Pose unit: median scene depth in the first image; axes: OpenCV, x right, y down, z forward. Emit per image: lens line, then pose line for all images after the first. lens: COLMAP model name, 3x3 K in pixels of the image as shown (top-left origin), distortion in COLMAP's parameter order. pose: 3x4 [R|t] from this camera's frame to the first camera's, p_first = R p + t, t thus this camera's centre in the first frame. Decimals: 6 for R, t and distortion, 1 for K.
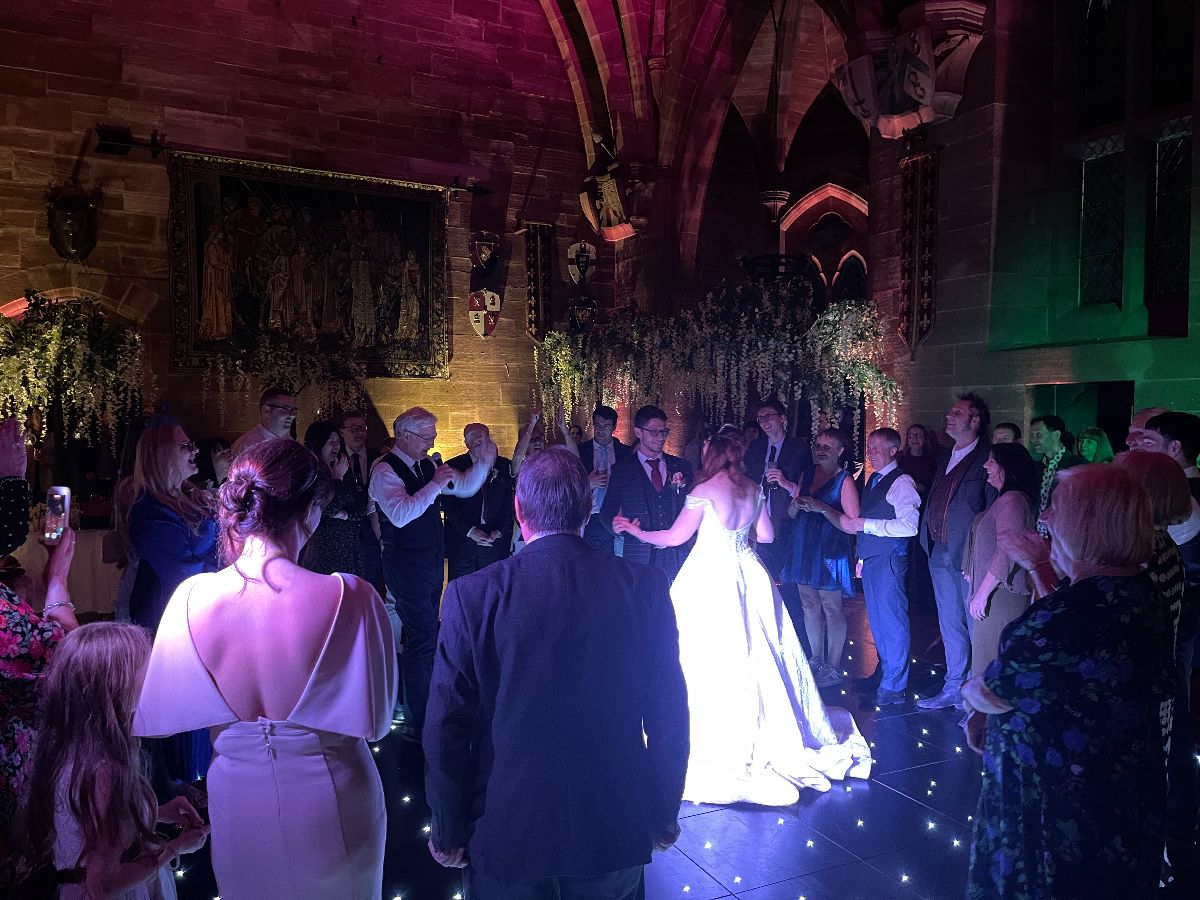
lens RADIAL K [[897.2, 0, 599.5], [0, 897.2, 447.4], [0, 0, 1]] dist [0.064420, -0.092459]
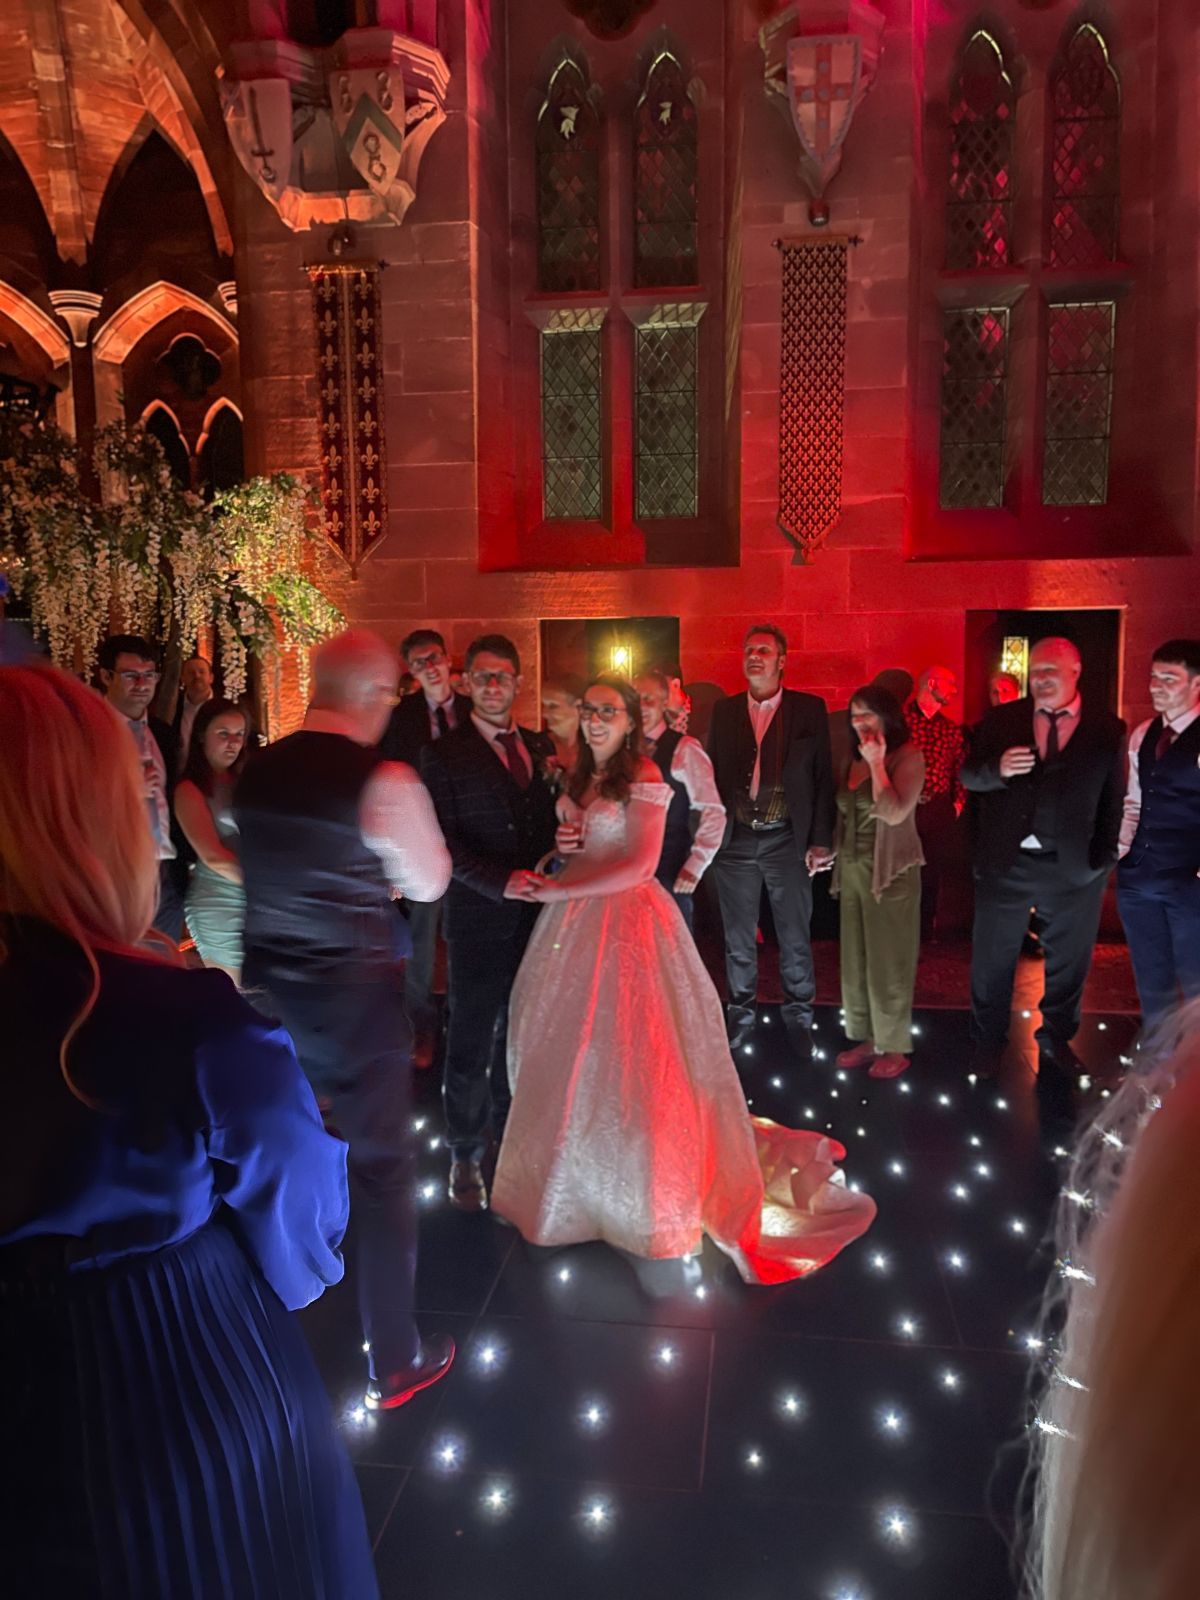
lens RADIAL K [[1196.2, 0, 599.9], [0, 1196.2, 799.1], [0, 0, 1]] dist [0.064420, -0.092459]
pose [[0.577599, -0.094626, 0.810818, -0.291405], [0.037222, 0.995279, 0.089638, -0.005773], [-0.815472, -0.021595, 0.578394, 0.319042]]
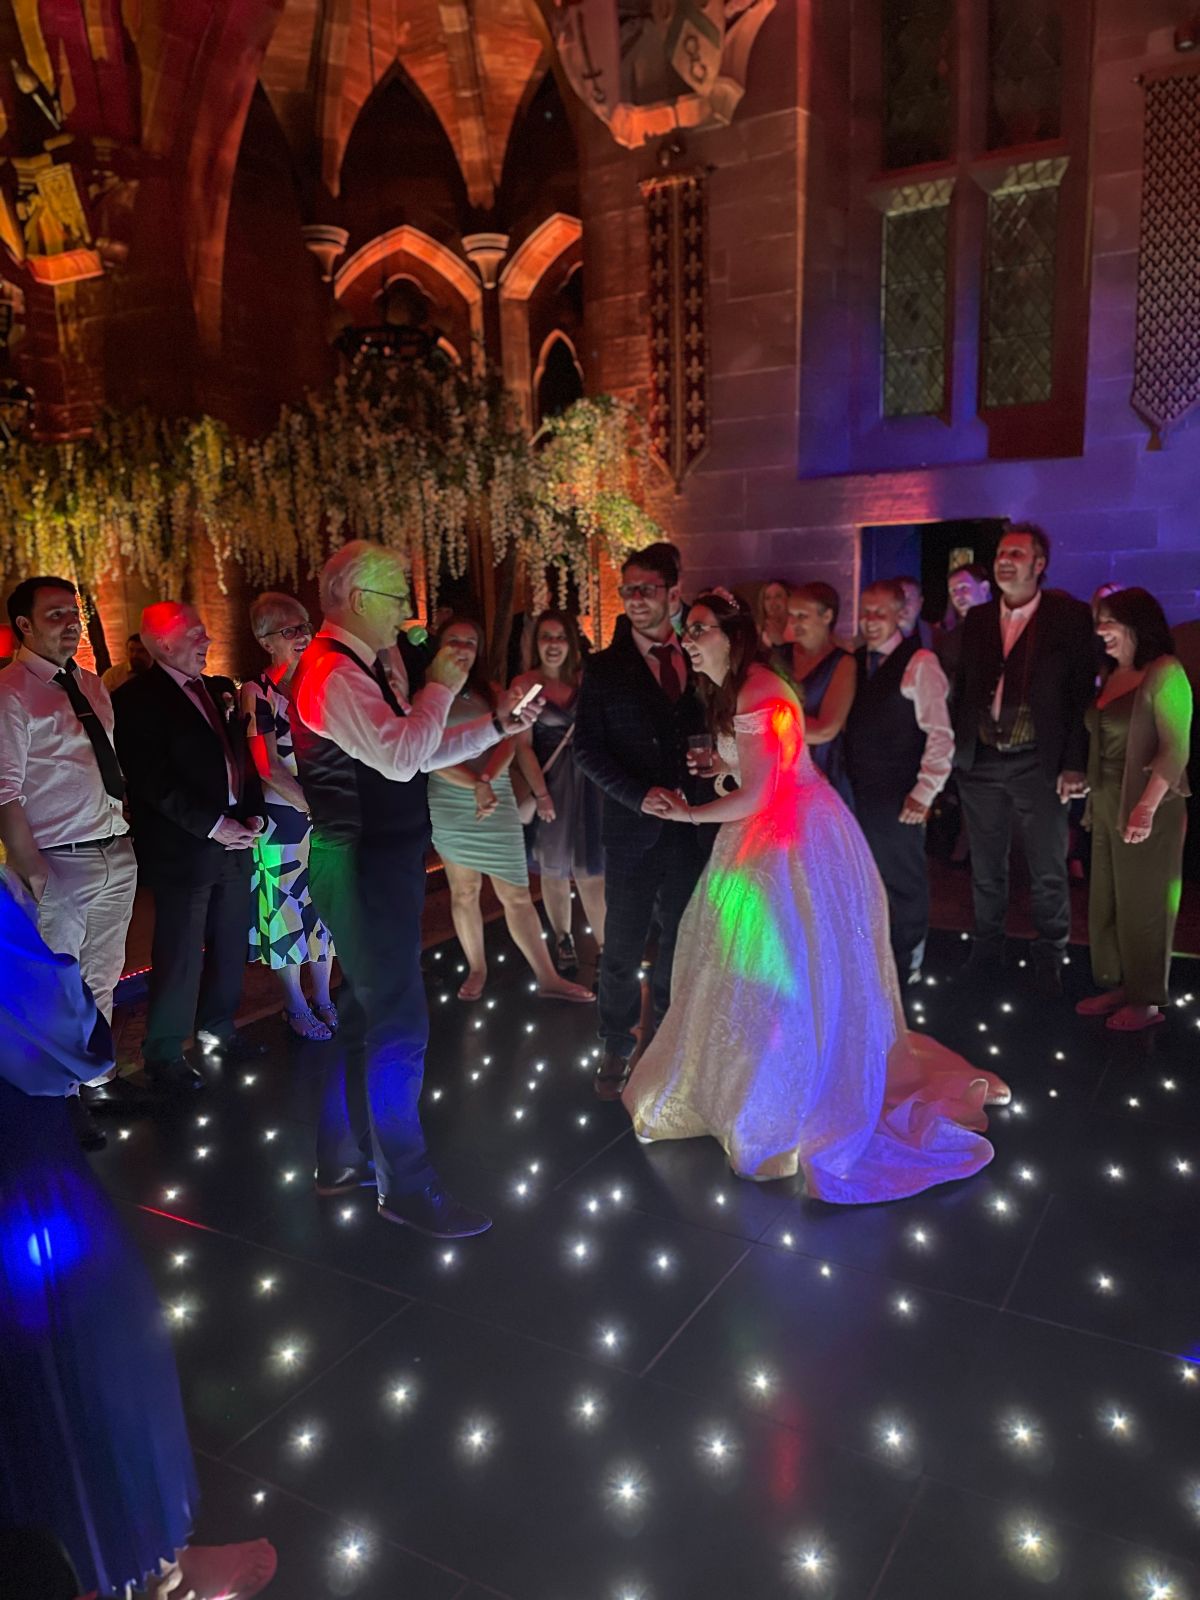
lens RADIAL K [[1196.2, 0, 597.4], [0, 1196.2, 797.4], [0, 0, 1]] dist [0.064420, -0.092459]
pose [[0.844450, -0.117170, 0.522662, -0.210349], [0.049273, 0.988636, 0.142022, -0.000599], [-0.533363, -0.094178, 0.840627, 0.235558]]
